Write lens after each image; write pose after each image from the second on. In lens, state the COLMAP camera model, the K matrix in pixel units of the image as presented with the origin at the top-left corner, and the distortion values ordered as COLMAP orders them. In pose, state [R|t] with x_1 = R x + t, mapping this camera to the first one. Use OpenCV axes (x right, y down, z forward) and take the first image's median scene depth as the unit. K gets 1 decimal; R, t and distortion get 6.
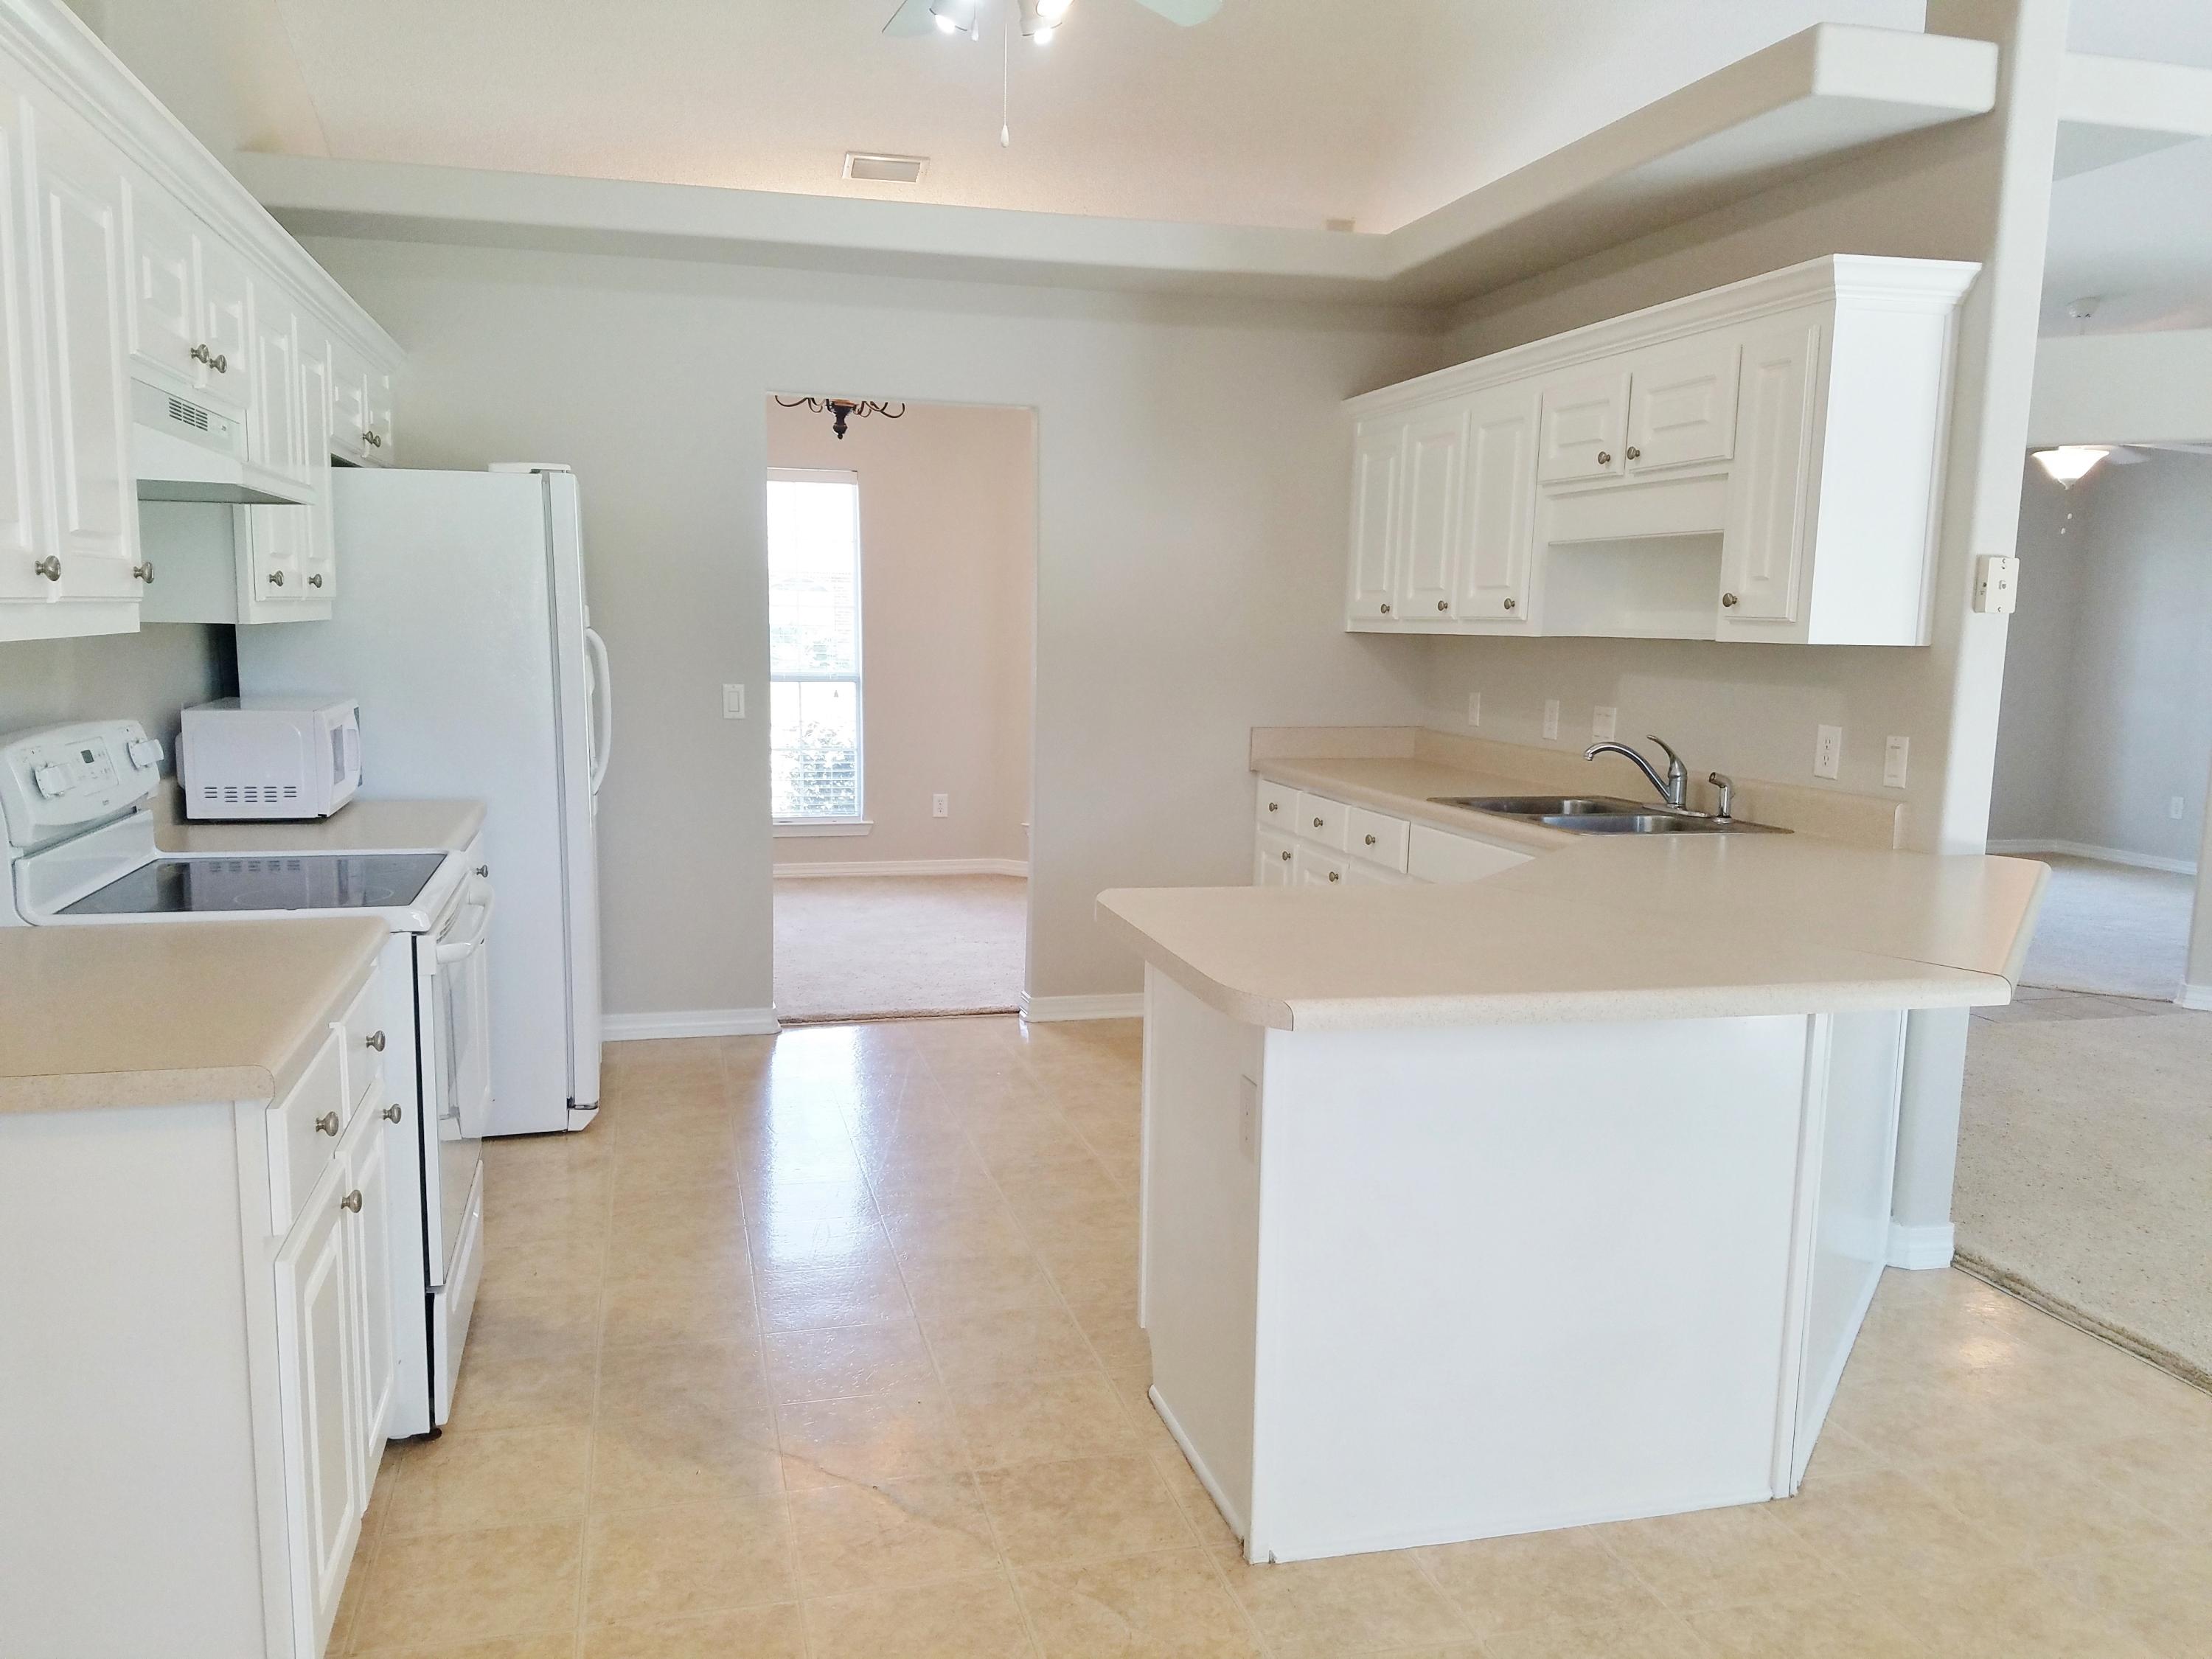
lens RADIAL K [[1732.1, 0, 1100.7], [0, 1732.1, 870.6], [0, 0, 1]] dist [0.005095, 0.006043]
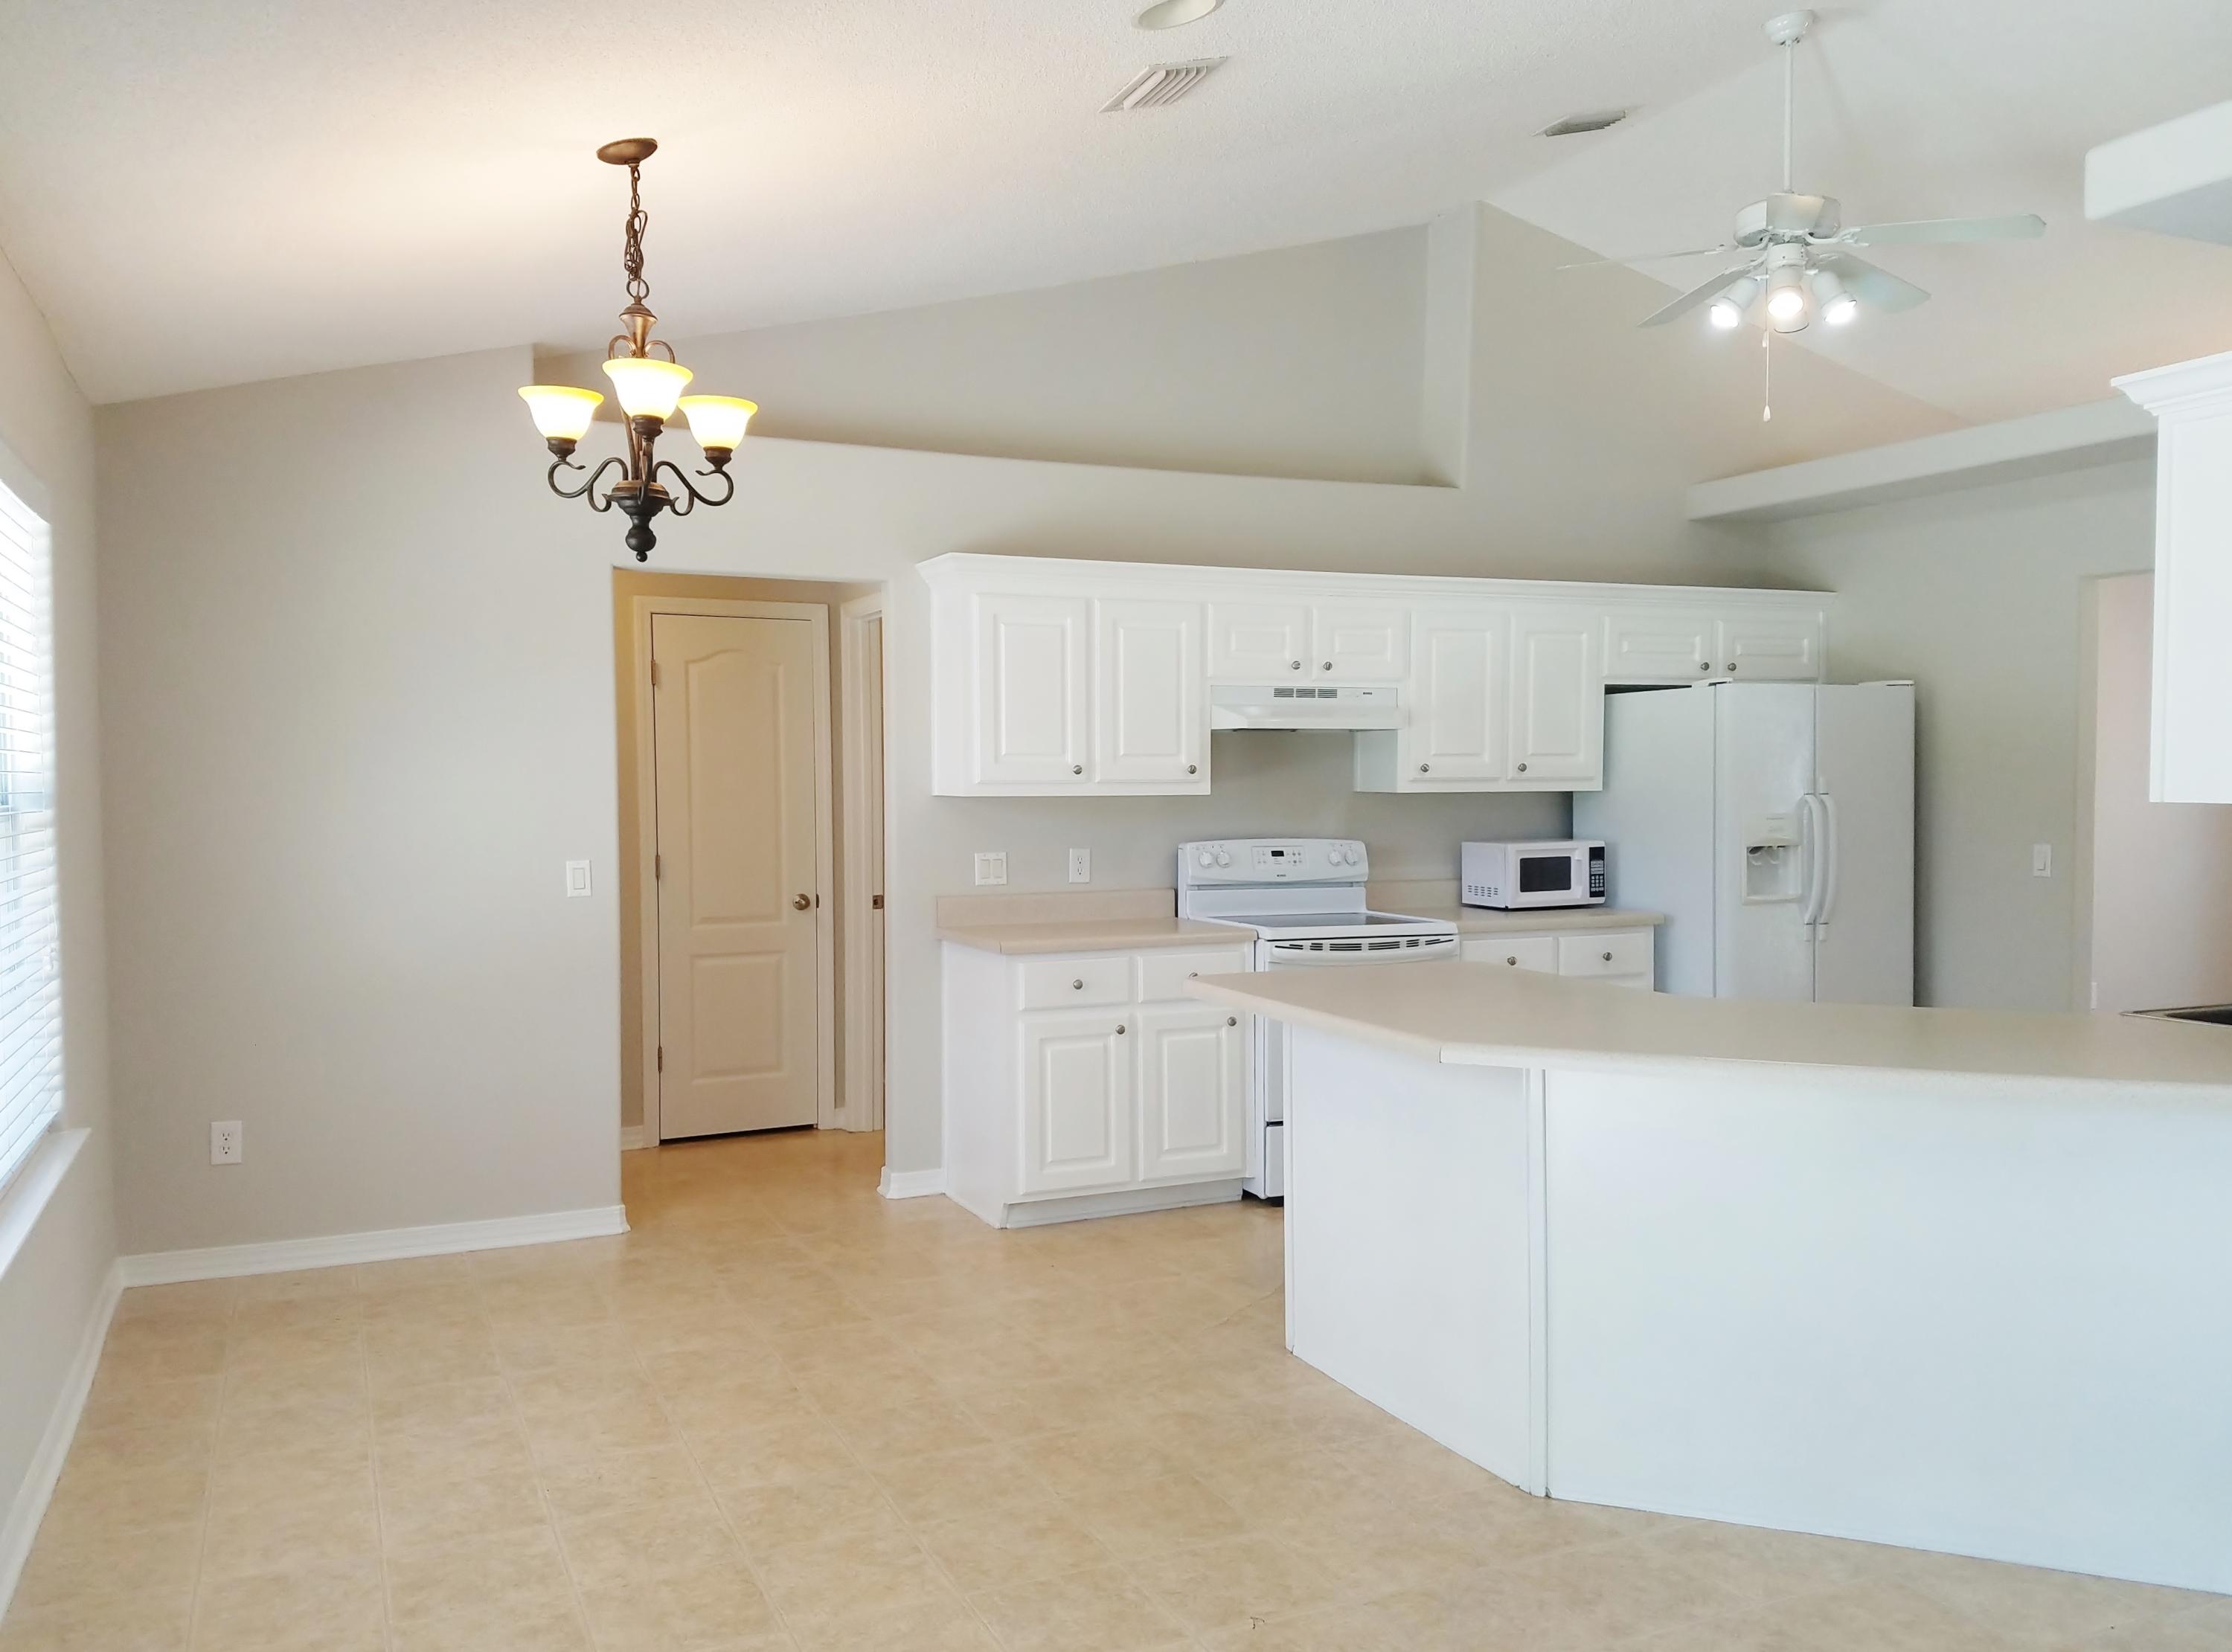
lens RADIAL K [[1775.5, 0, 1114.6], [0, 1775.5, 876.4], [0, 0, 1]] dist [0.063795, 0.000636]
pose [[0.170892, 0.038676, -0.984530, 1.574635], [-0.141050, 0.989898, 0.014404, -0.042008], [0.975141, 0.136407, 0.174620, 0.444997]]
